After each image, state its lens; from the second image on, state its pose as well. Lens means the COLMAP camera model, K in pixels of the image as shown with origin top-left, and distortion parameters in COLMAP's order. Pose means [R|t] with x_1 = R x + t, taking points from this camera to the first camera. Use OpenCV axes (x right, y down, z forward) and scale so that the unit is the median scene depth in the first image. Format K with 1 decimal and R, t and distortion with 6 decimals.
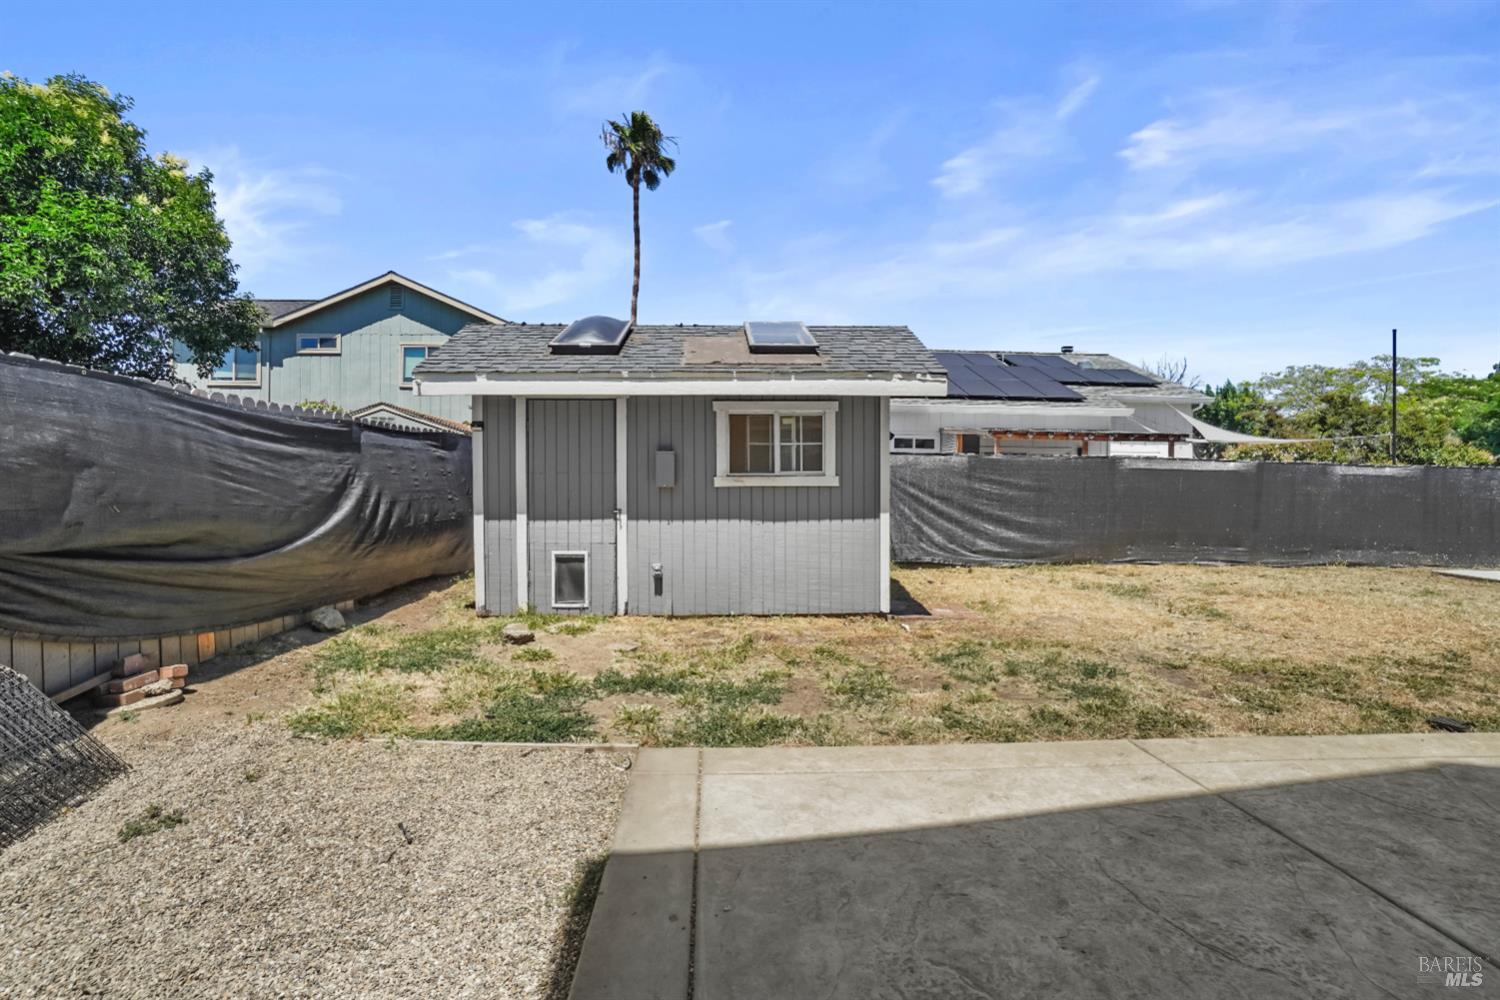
lens RADIAL K [[648.9, 0, 760.2], [0, 648.9, 499.0], [0, 0, 1]] dist [-0.063705, 0.022072]
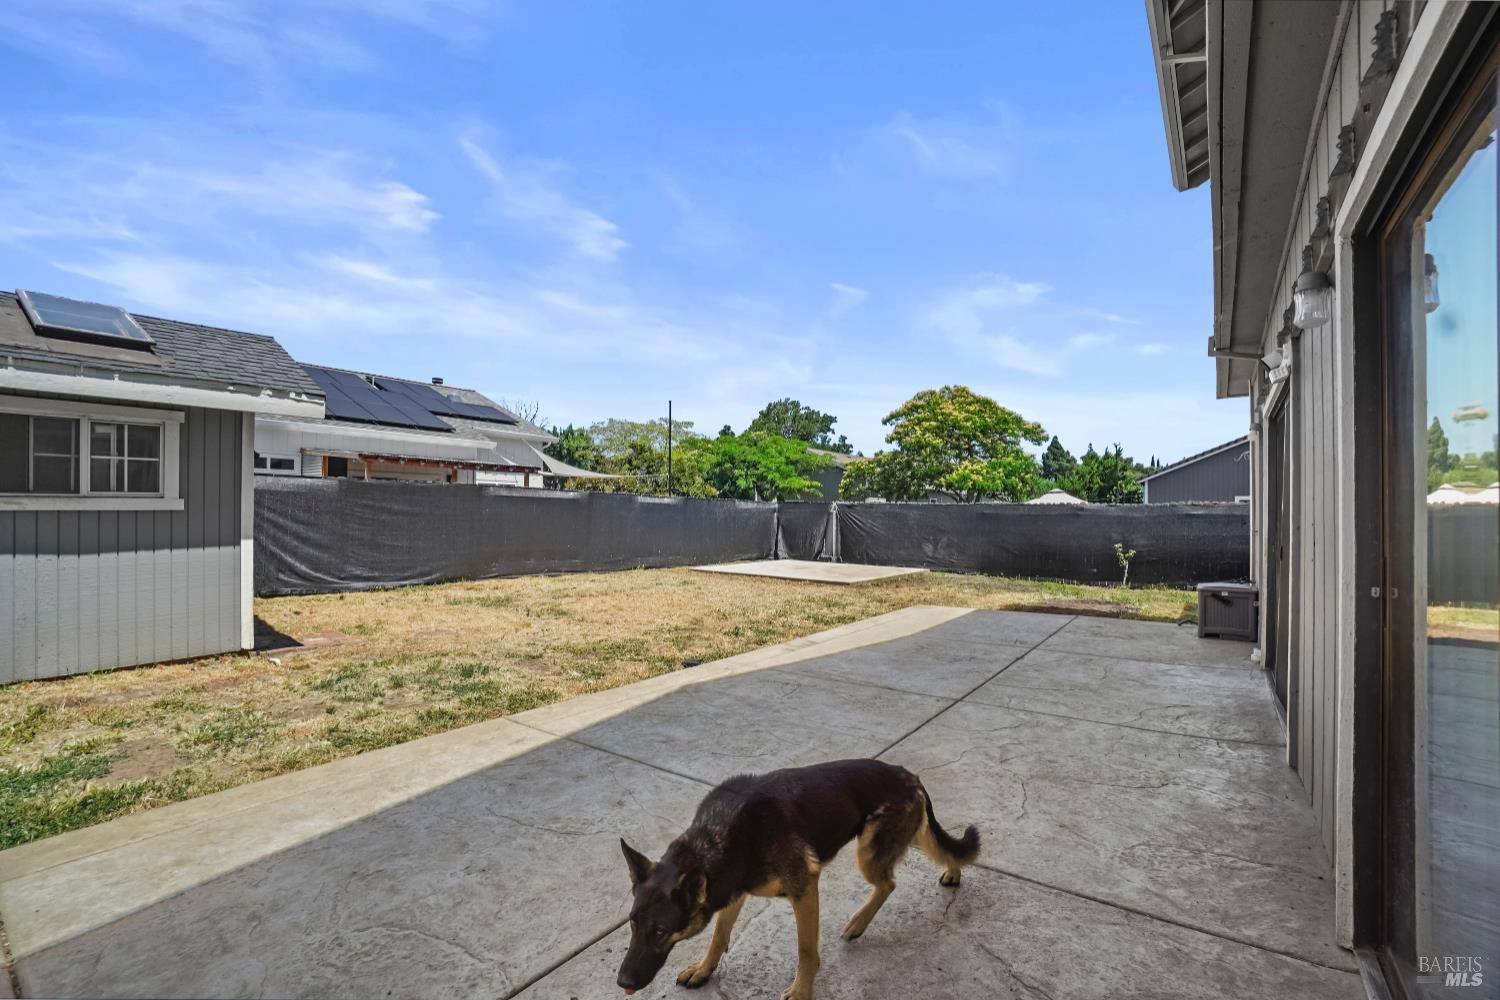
lens RADIAL K [[648.9, 0, 760.2], [0, 648.9, 499.0], [0, 0, 1]] dist [-0.063705, 0.022072]
pose [[0.599957, 0.016057, 0.799871, -0.084303], [0.015568, 0.999375, -0.031739, 0.003914], [-0.799881, 0.031494, 0.599332, -0.113220]]
